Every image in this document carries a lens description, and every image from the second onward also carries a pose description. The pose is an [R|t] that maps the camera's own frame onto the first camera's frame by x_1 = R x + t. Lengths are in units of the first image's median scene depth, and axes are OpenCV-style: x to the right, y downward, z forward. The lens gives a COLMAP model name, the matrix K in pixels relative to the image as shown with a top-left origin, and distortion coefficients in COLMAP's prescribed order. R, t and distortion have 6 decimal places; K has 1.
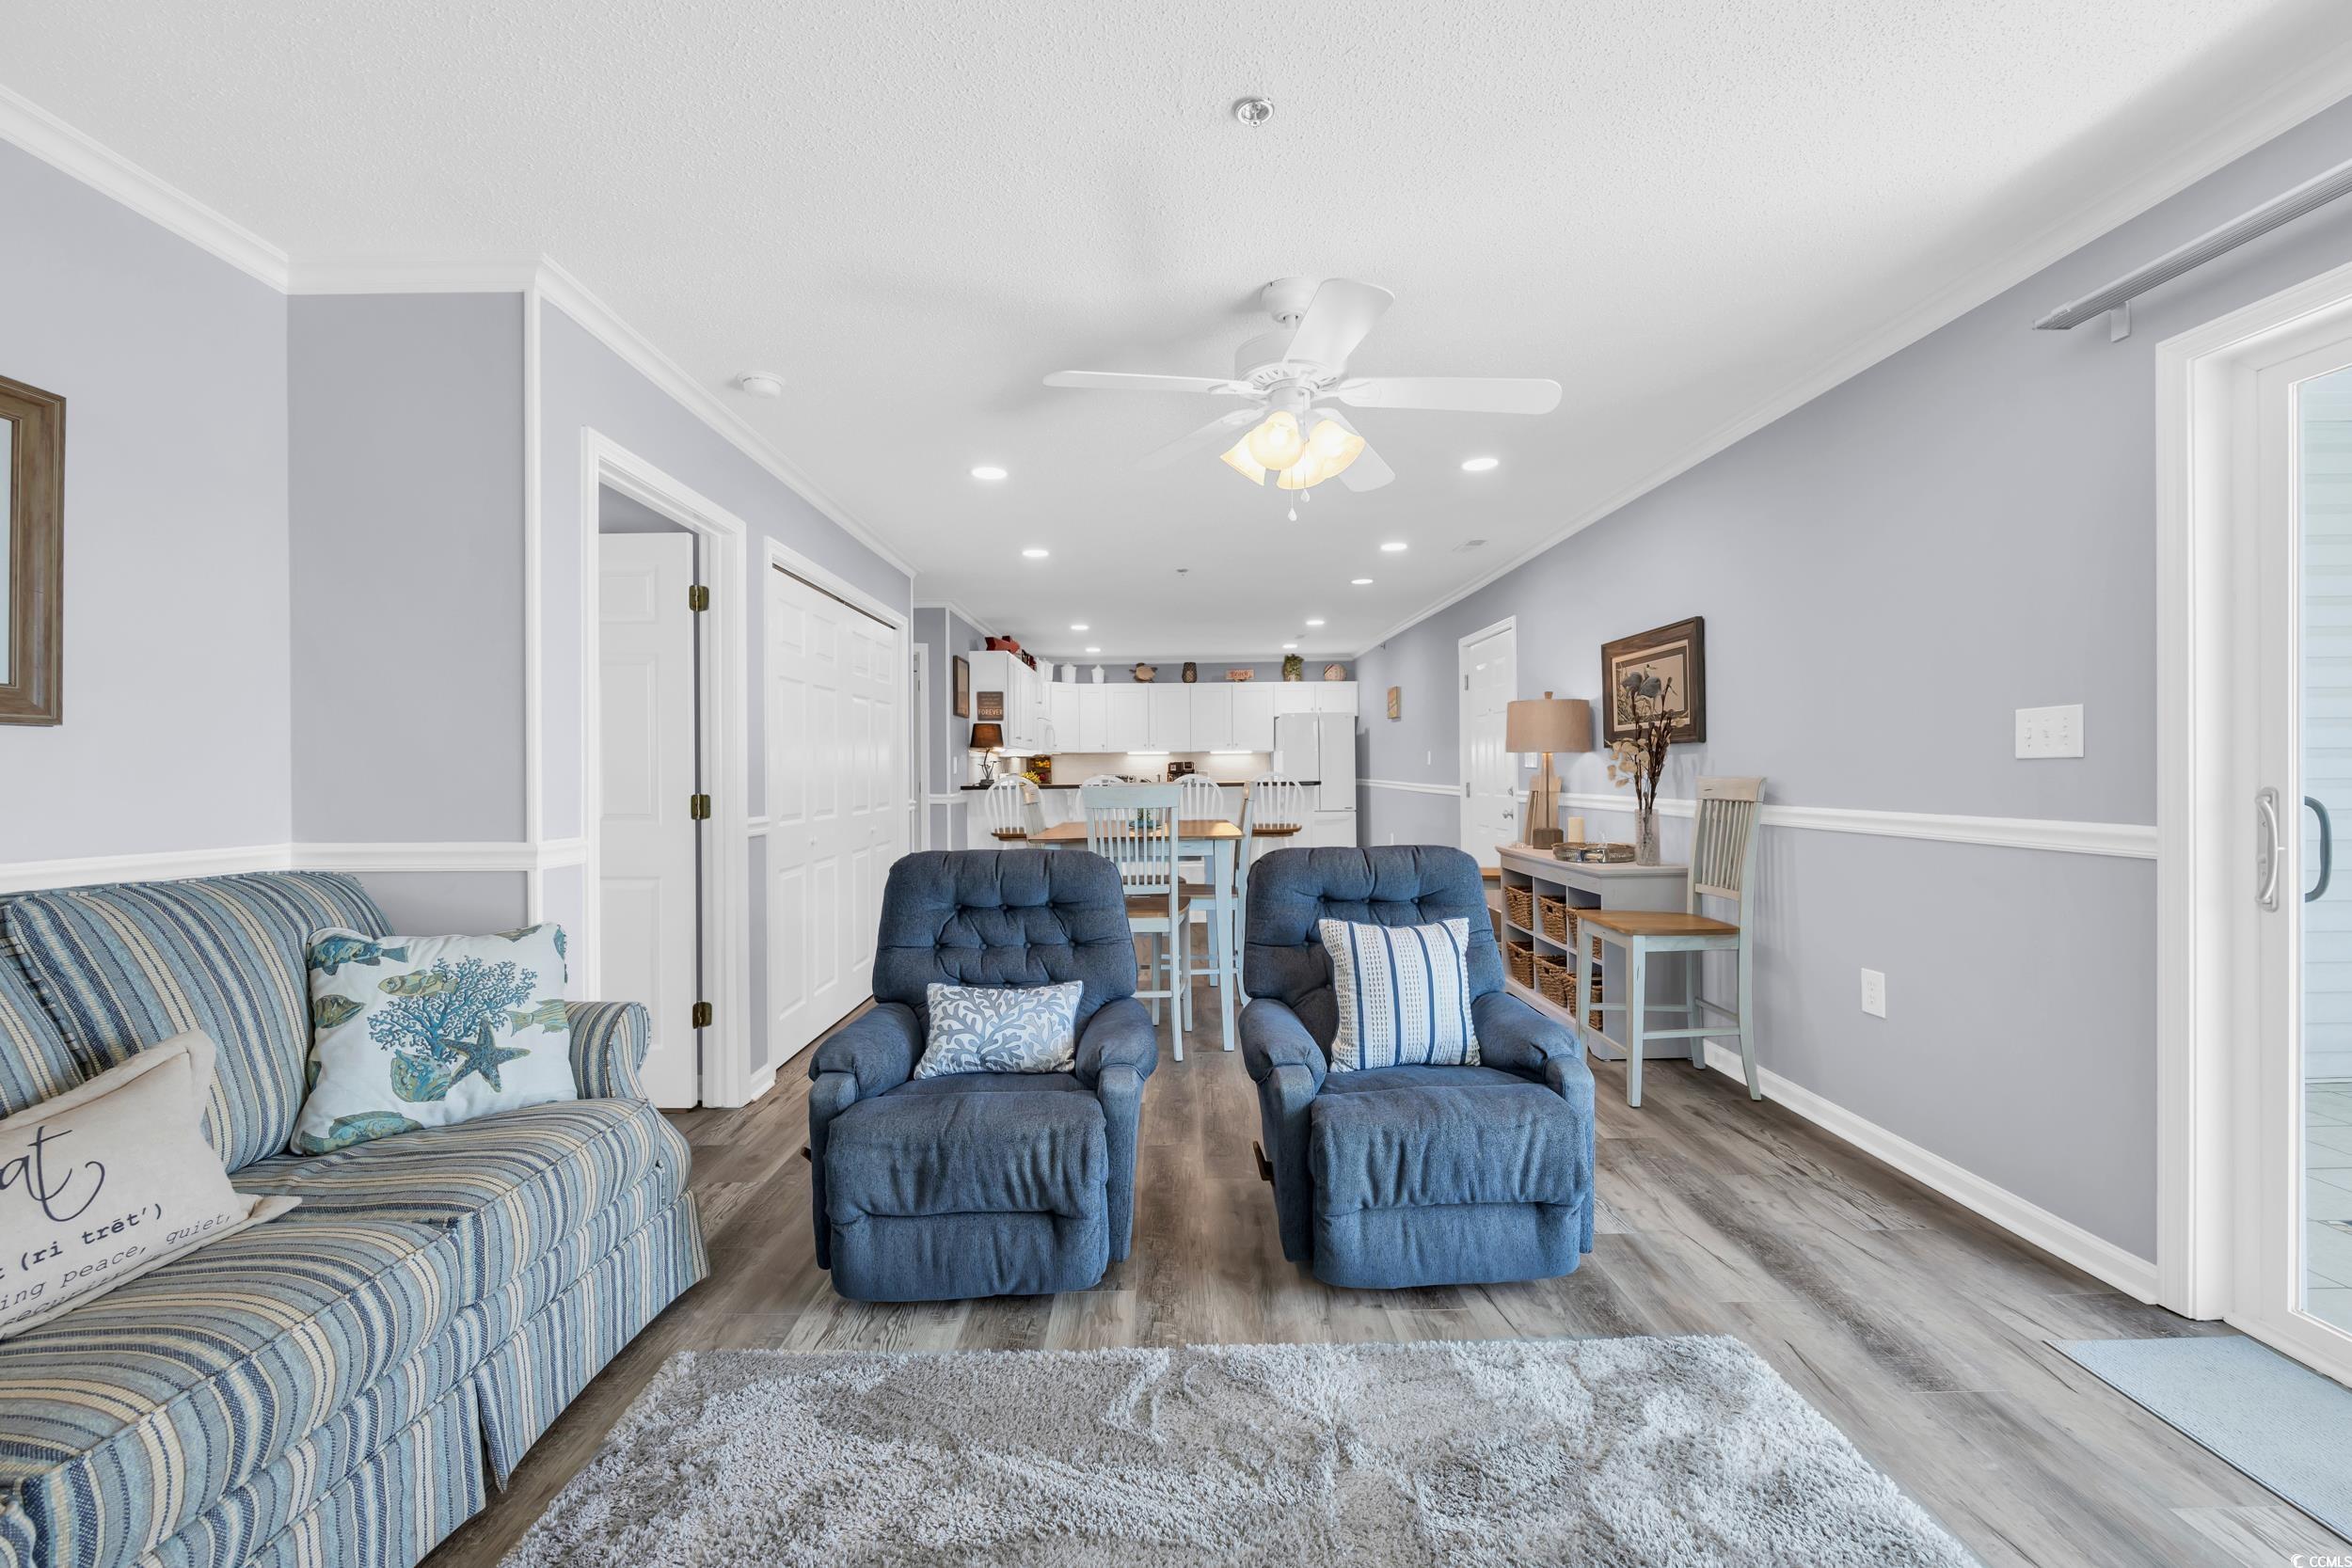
lens RADIAL K [[940.3, 0, 1167.5], [0, 940.3, 782.8], [0, 0, 1]] dist [-0.001741, 0.000072]
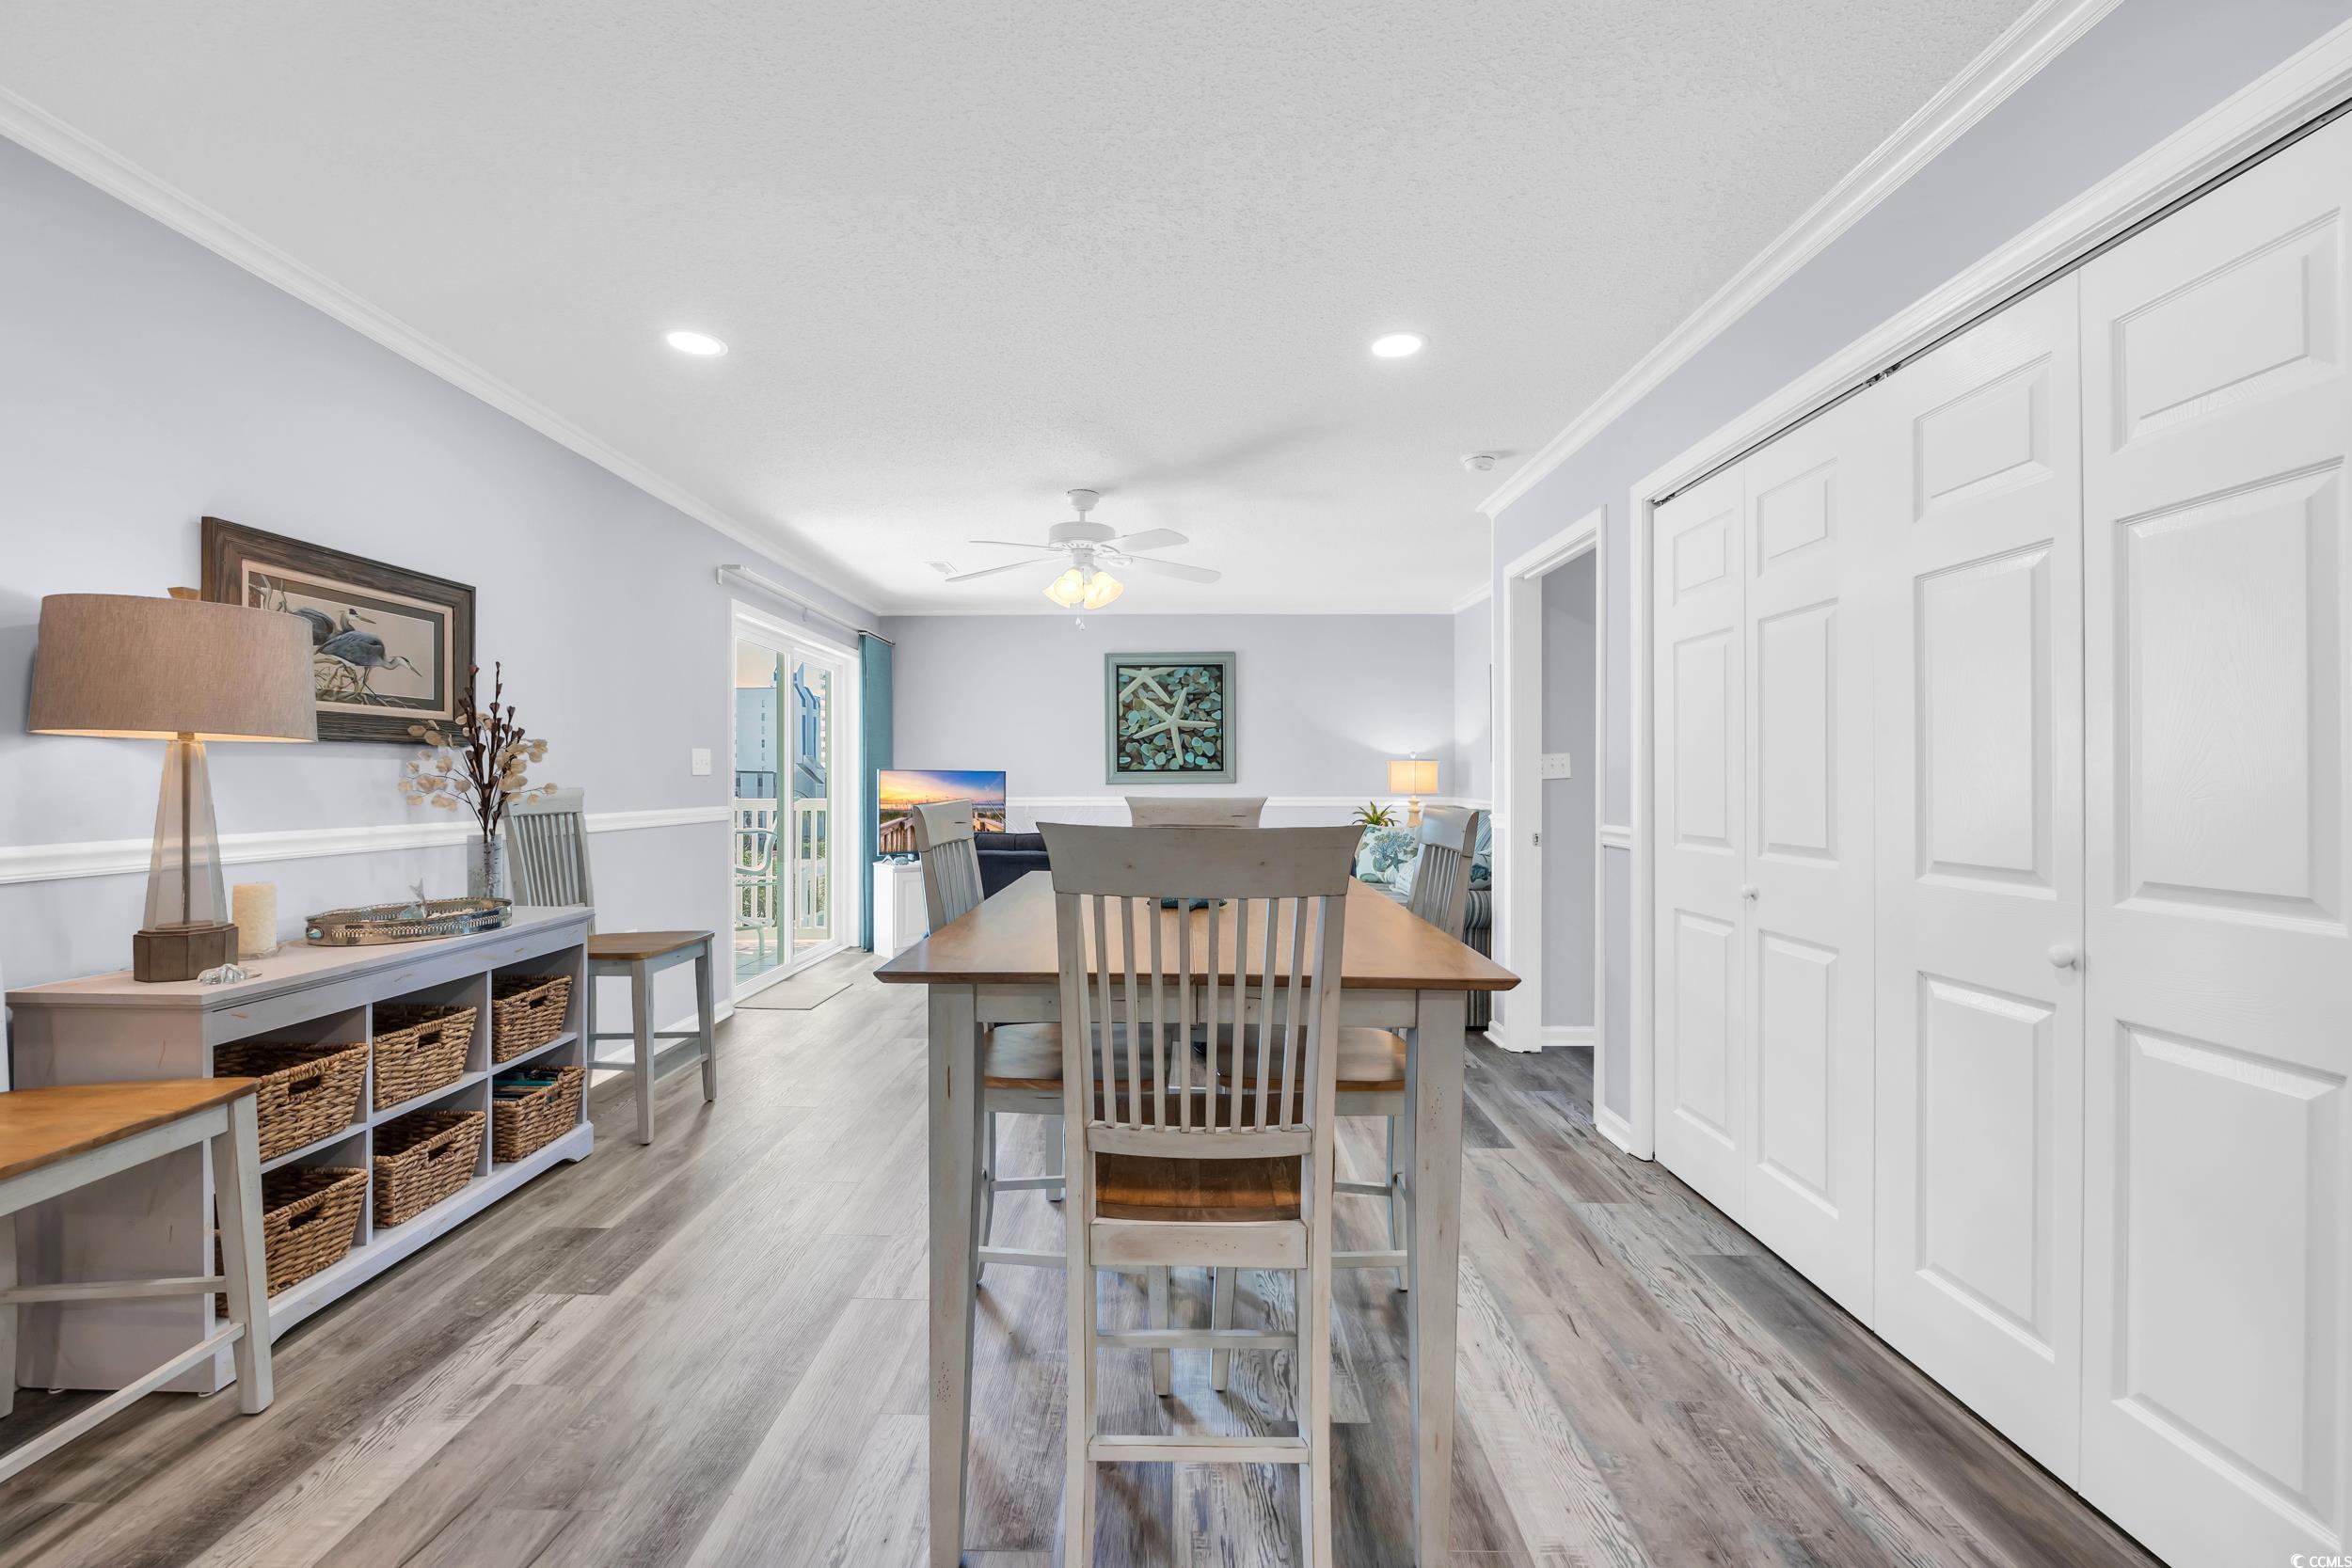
lens RADIAL K [[940.3, 0, 1167.5], [0, 940.3, 782.8], [0, 0, 1]] dist [-0.001741, 0.000072]
pose [[-0.999878, 0.006413, 0.014250, -0.051939], [0.006618, 0.999875, 0.014387, -0.031091], [-0.014156, 0.014479, -0.999795, 2.798780]]
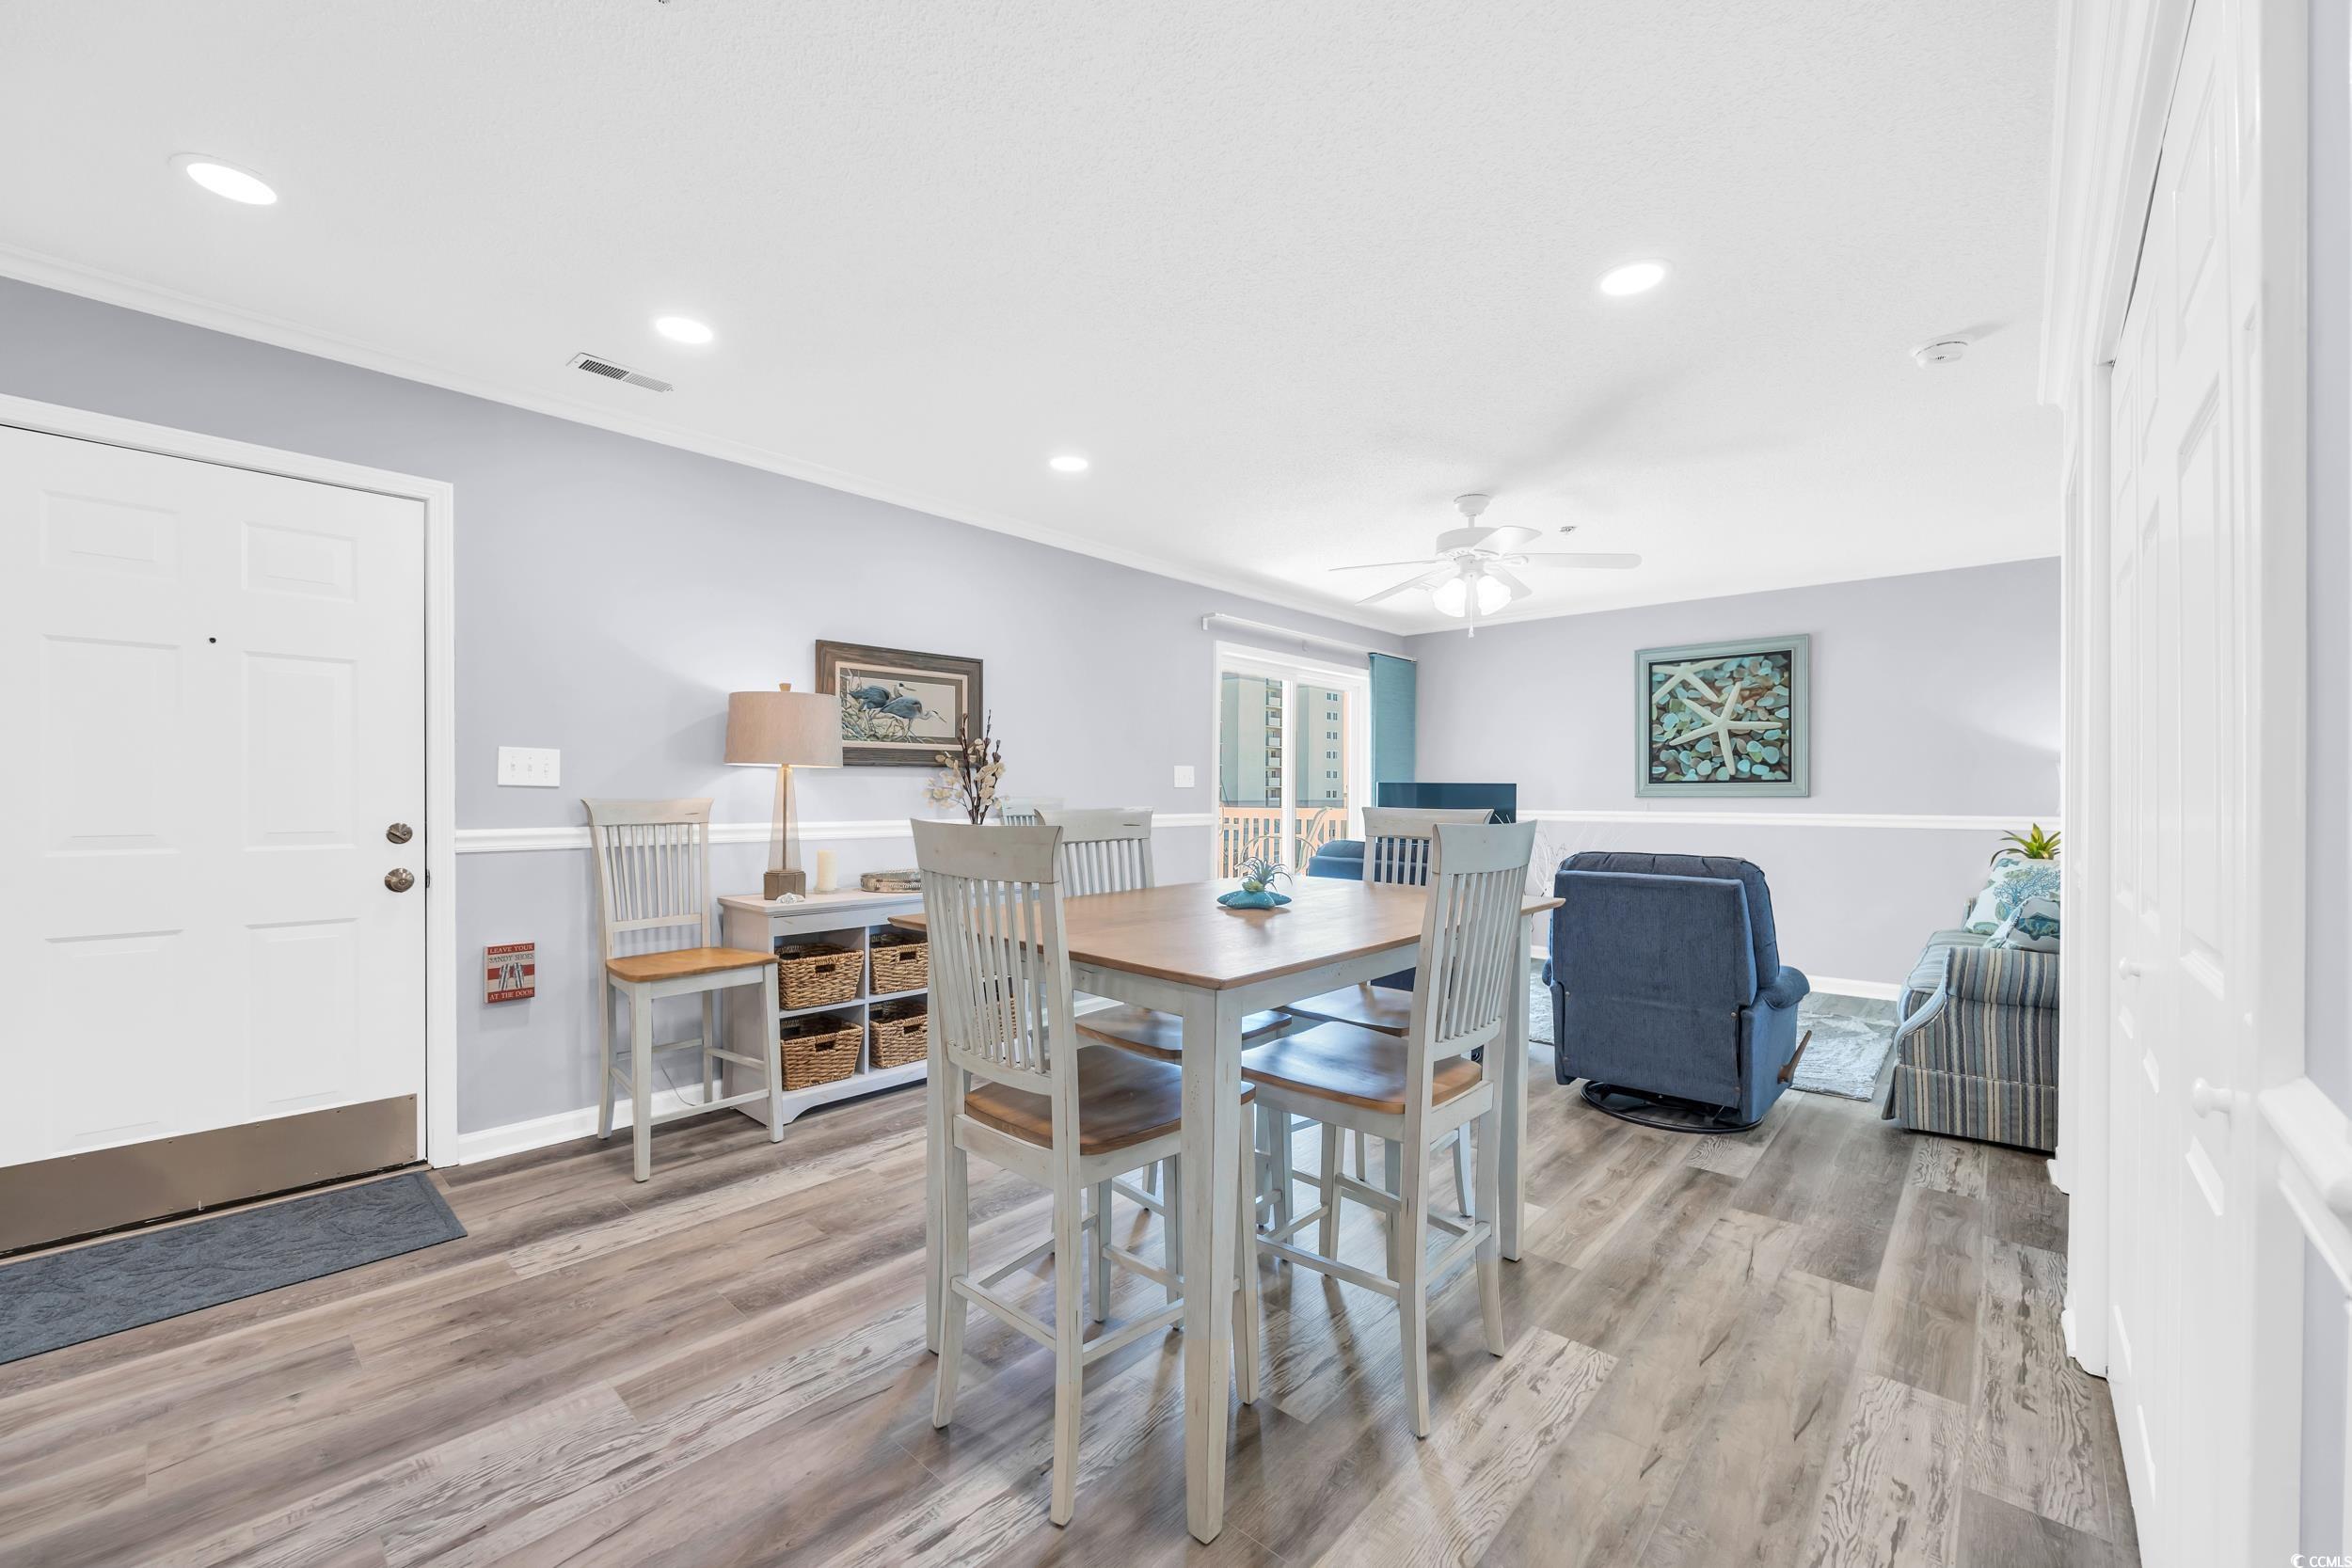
lens RADIAL K [[948.0, 0, 1166.3], [0, 948.0, 795.4], [0, 0, 1]] dist [-0.001484, 0.000351]
pose [[-0.740293, 0.001740, 0.672283, -0.623652], [0.009771, 0.999919, 0.008171, -0.025611], [-0.672214, 0.012618, -0.740250, 2.693918]]
